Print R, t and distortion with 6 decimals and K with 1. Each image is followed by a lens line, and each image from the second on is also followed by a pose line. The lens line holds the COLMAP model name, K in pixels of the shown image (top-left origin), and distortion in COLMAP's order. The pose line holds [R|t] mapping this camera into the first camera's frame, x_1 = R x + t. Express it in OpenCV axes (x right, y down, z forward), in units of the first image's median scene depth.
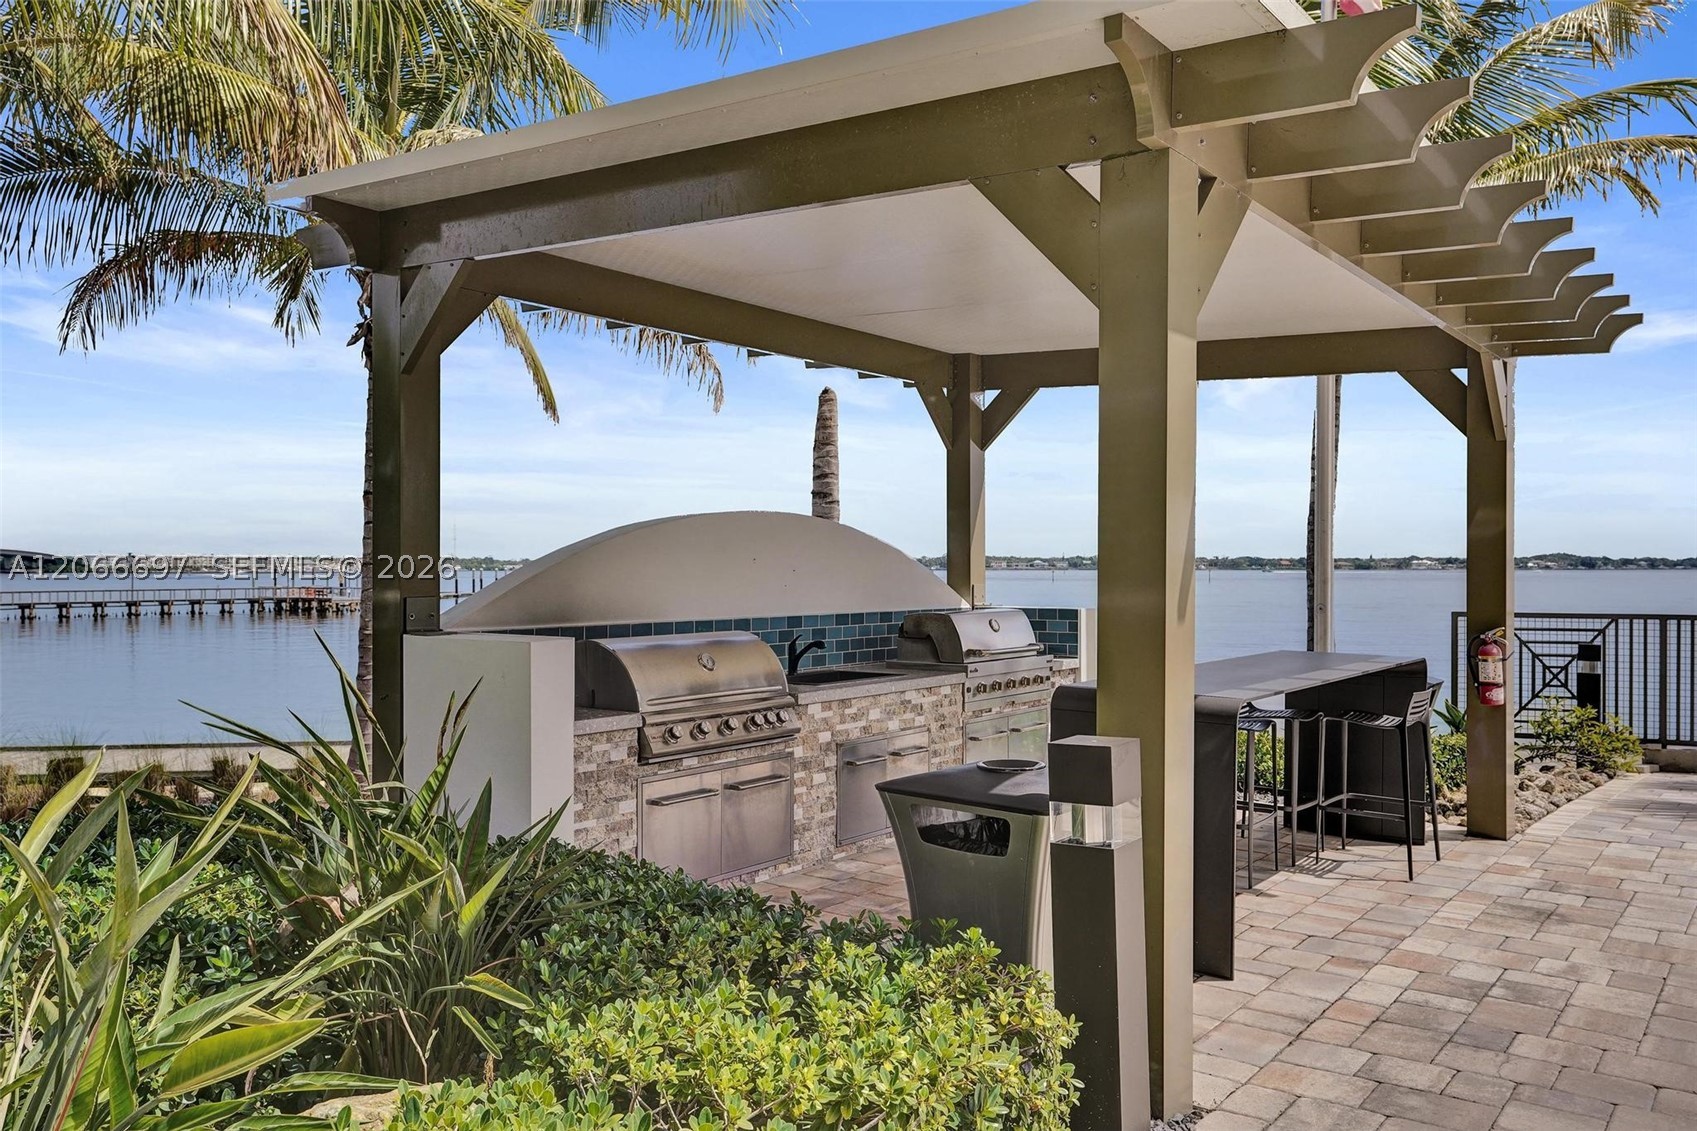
lens RADIAL K [[1389.8, 0, 849.4], [0, 1389.8, 560.8], [0, 0, 1]] dist [0.081570, 0.000404]
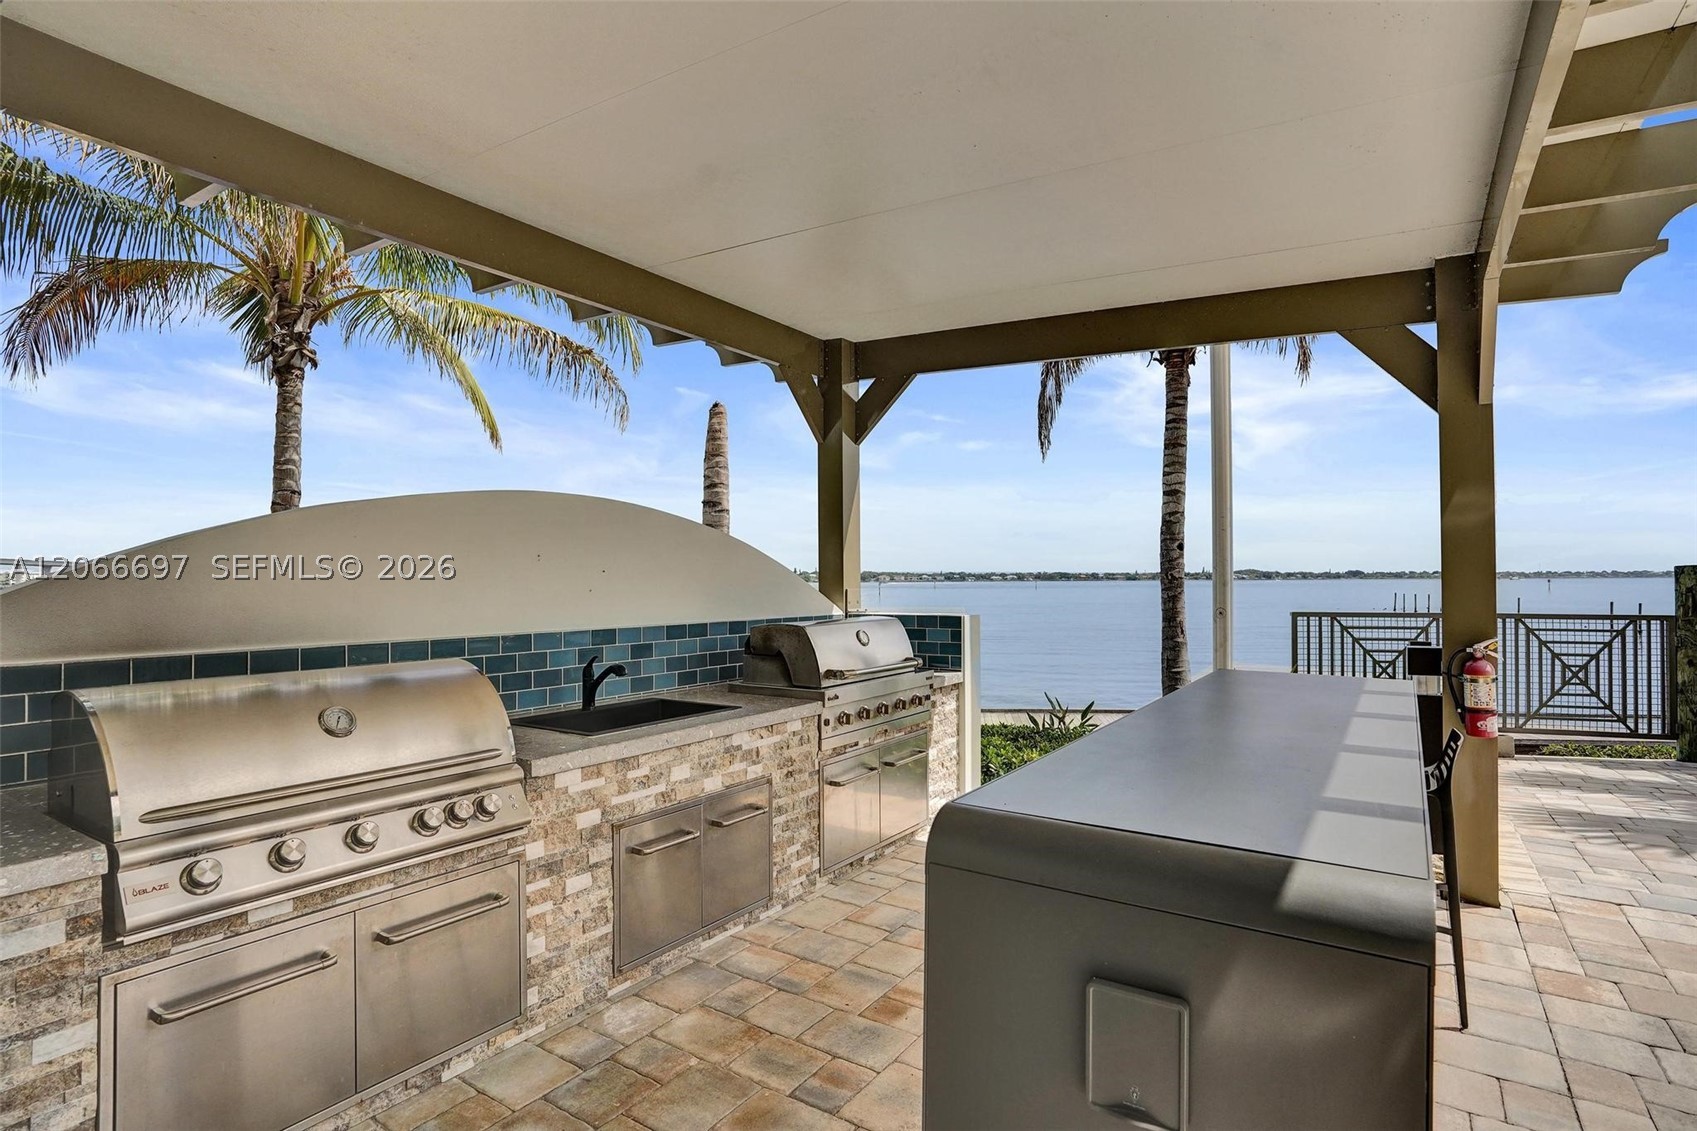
lens RADIAL K [[870.3, 0, 822.1], [0, 870.3, 566.4], [0, 0, 1]] dist [0.000422, -0.000149]
pose [[0.999854, -0.004011, 0.016590, 0.073167], [0.004203, 0.999924, -0.011561, 0.010085], [-0.016542, 0.011629, 0.999796, 0.492353]]
